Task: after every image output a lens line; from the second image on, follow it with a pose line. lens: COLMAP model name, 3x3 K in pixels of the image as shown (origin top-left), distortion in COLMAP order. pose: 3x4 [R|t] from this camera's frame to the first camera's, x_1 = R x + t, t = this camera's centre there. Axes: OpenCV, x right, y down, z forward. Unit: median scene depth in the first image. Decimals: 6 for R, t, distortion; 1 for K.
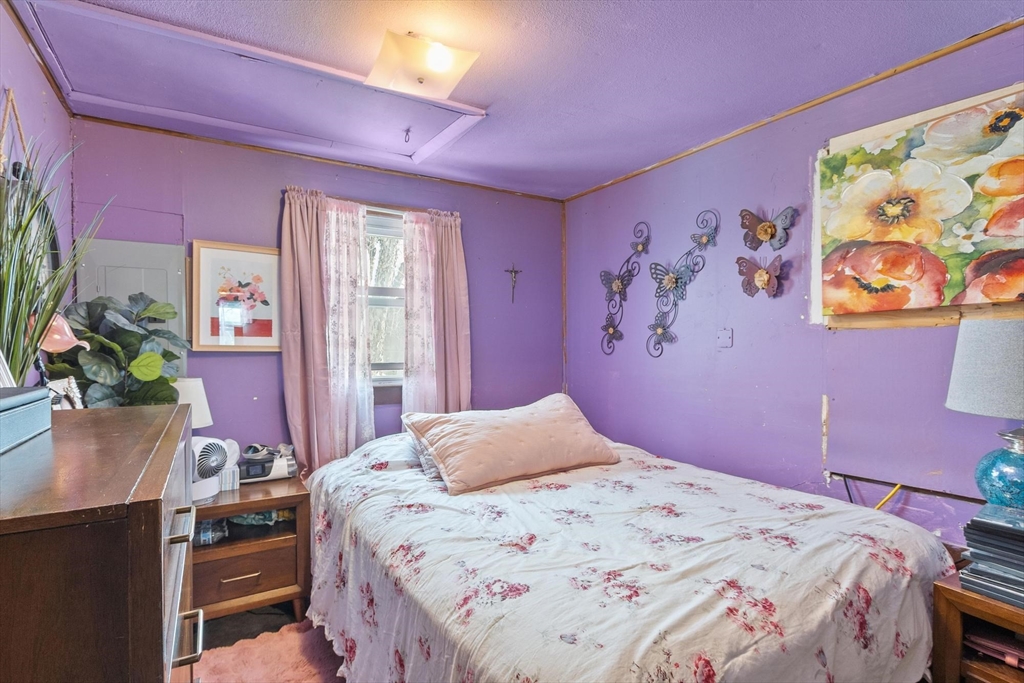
lens RADIAL K [[525.0, 0, 507.9], [0, 525.0, 342.8], [0, 0, 1]] dist [0.000660, -0.001760]
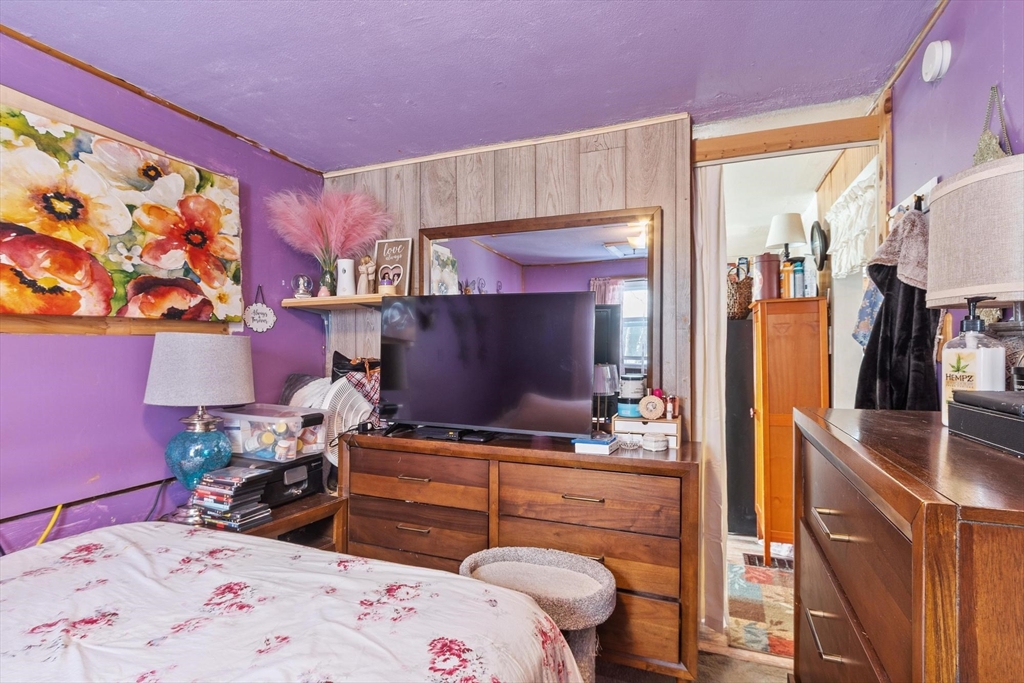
lens RADIAL K [[525.0, 0, 507.0], [0, 525.0, 347.3], [0, 0, 1]] dist [0.000660, -0.001760]
pose [[-0.618649, 0.010997, 0.785590, -0.489016], [-0.001051, 0.999890, -0.014824, 0.006866], [-0.785666, -0.009996, -0.618570, 1.005805]]
